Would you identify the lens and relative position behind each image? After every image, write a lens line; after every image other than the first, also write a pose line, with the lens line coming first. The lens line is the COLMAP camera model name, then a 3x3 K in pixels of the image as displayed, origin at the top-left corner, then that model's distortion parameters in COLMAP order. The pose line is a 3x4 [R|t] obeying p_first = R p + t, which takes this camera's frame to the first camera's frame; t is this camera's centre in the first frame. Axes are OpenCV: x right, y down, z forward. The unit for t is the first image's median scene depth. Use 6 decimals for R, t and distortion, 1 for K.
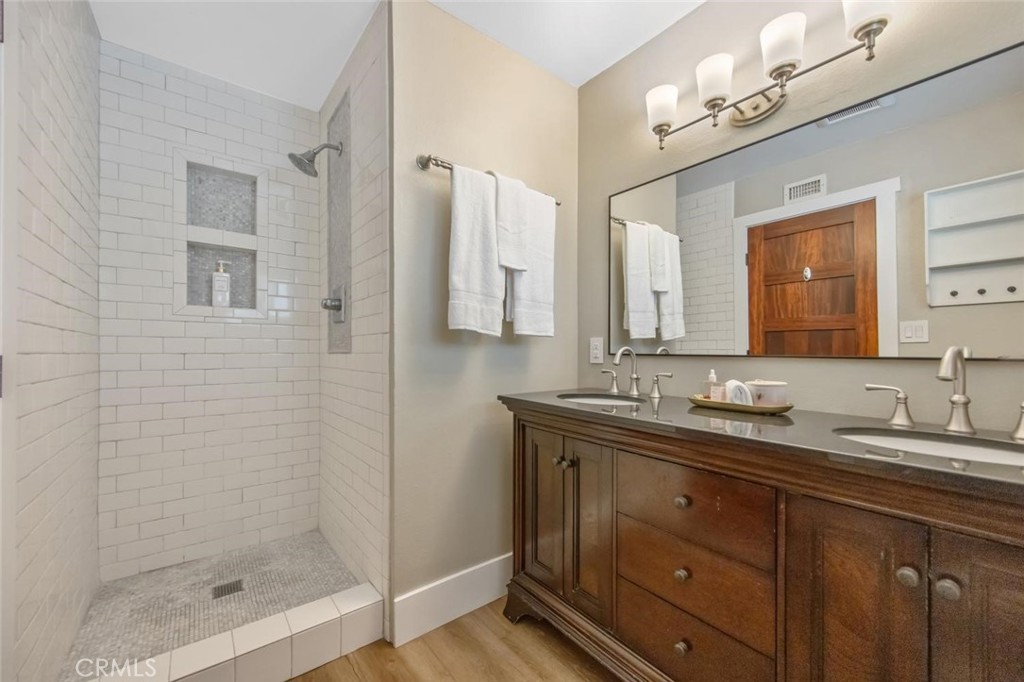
lens RADIAL K [[408.7, 0, 511.6], [0, 408.7, 344.6], [0, 0, 1]] dist [0.004707, -0.000238]
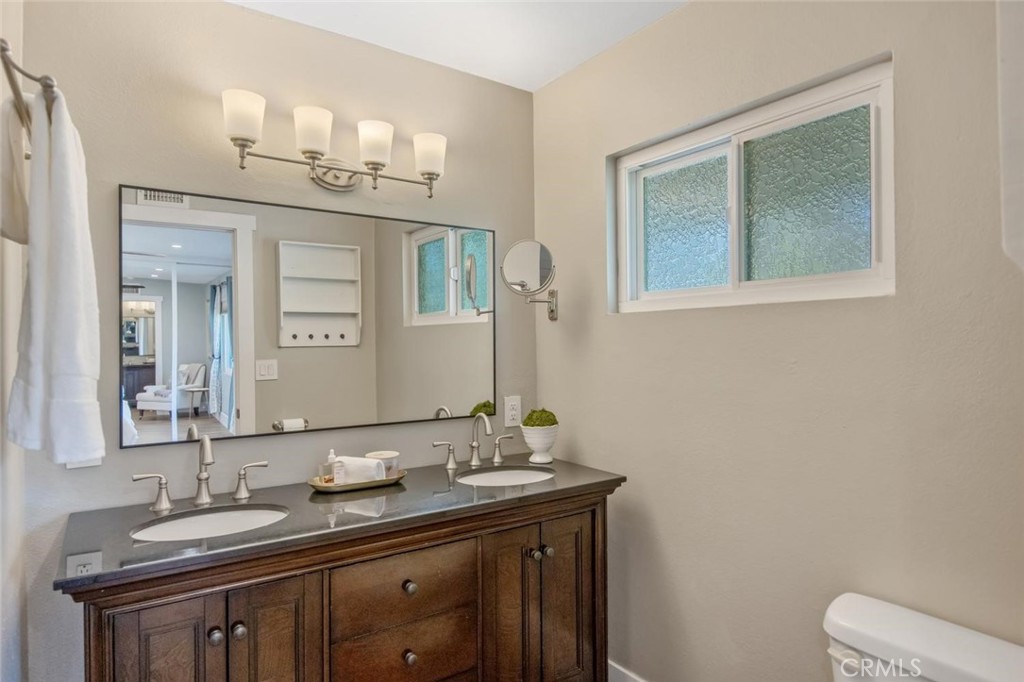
lens RADIAL K [[588.3, 0, 512.0], [0, 588.3, 341.0], [0, 0, 1]] dist [-0.000199, -0.000820]
pose [[0.057703, 0.000158, 0.998334, -0.706979], [-0.002708, 0.999996, -0.000002, -0.161597], [-0.998330, -0.002704, 0.057703, 0.444659]]
